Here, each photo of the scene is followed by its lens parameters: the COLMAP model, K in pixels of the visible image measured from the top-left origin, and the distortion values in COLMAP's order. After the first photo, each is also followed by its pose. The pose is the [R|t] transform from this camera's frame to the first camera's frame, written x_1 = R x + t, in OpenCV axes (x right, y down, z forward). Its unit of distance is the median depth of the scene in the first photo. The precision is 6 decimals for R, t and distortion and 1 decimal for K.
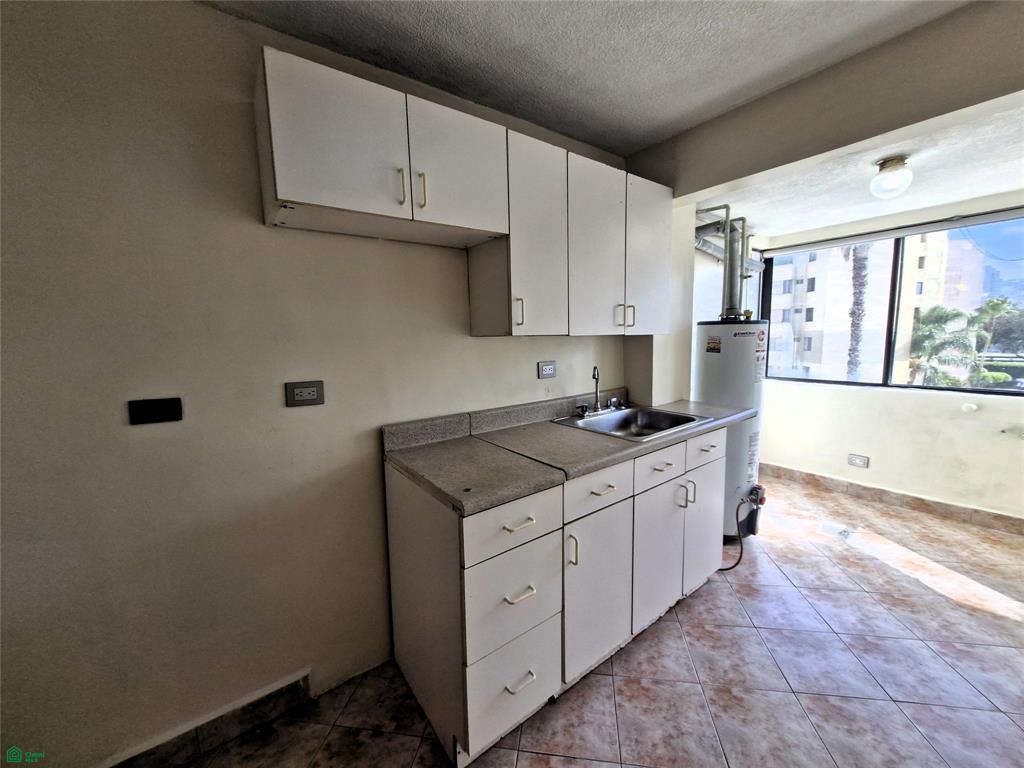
lens RADIAL K [[402.5, 0, 516.6], [0, 402.5, 381.4], [0, 0, 1]] dist [0.000825, 0.000368]
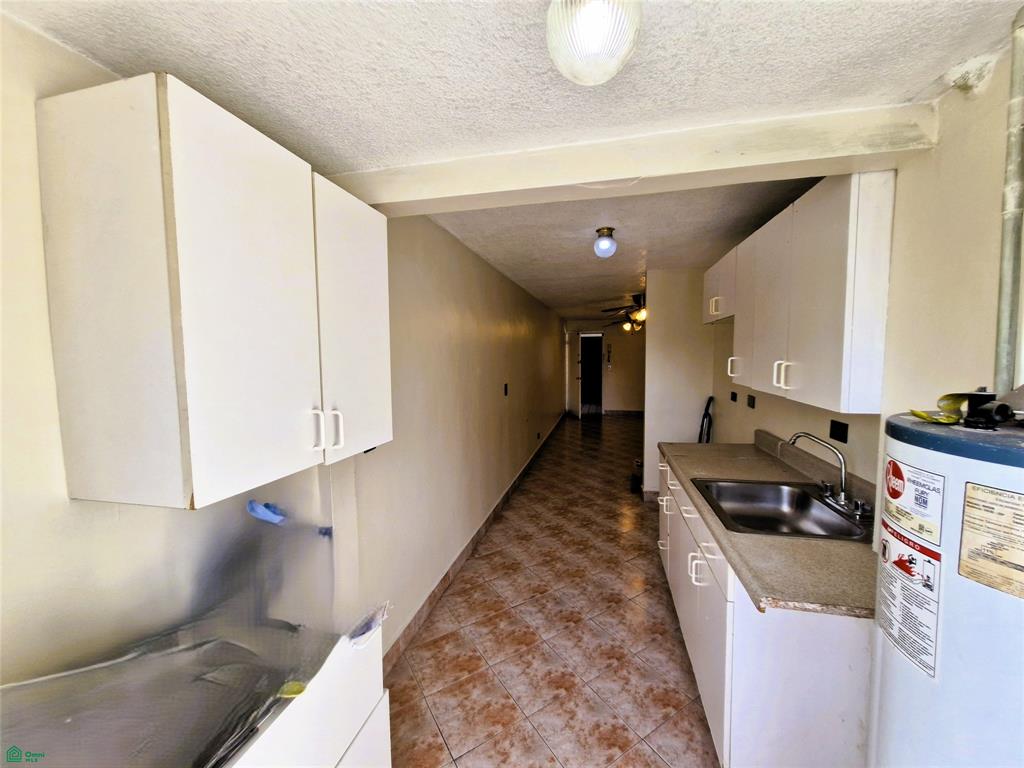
lens RADIAL K [[402.5, 0, 516.6], [0, 402.5, 381.4], [0, 0, 1]] dist [0.000825, 0.000368]
pose [[-0.759041, 0.077827, -0.646375, 1.450350], [-0.046133, 0.983904, 0.172642, -0.319625], [0.649407, 0.160861, -0.743232, 1.500883]]
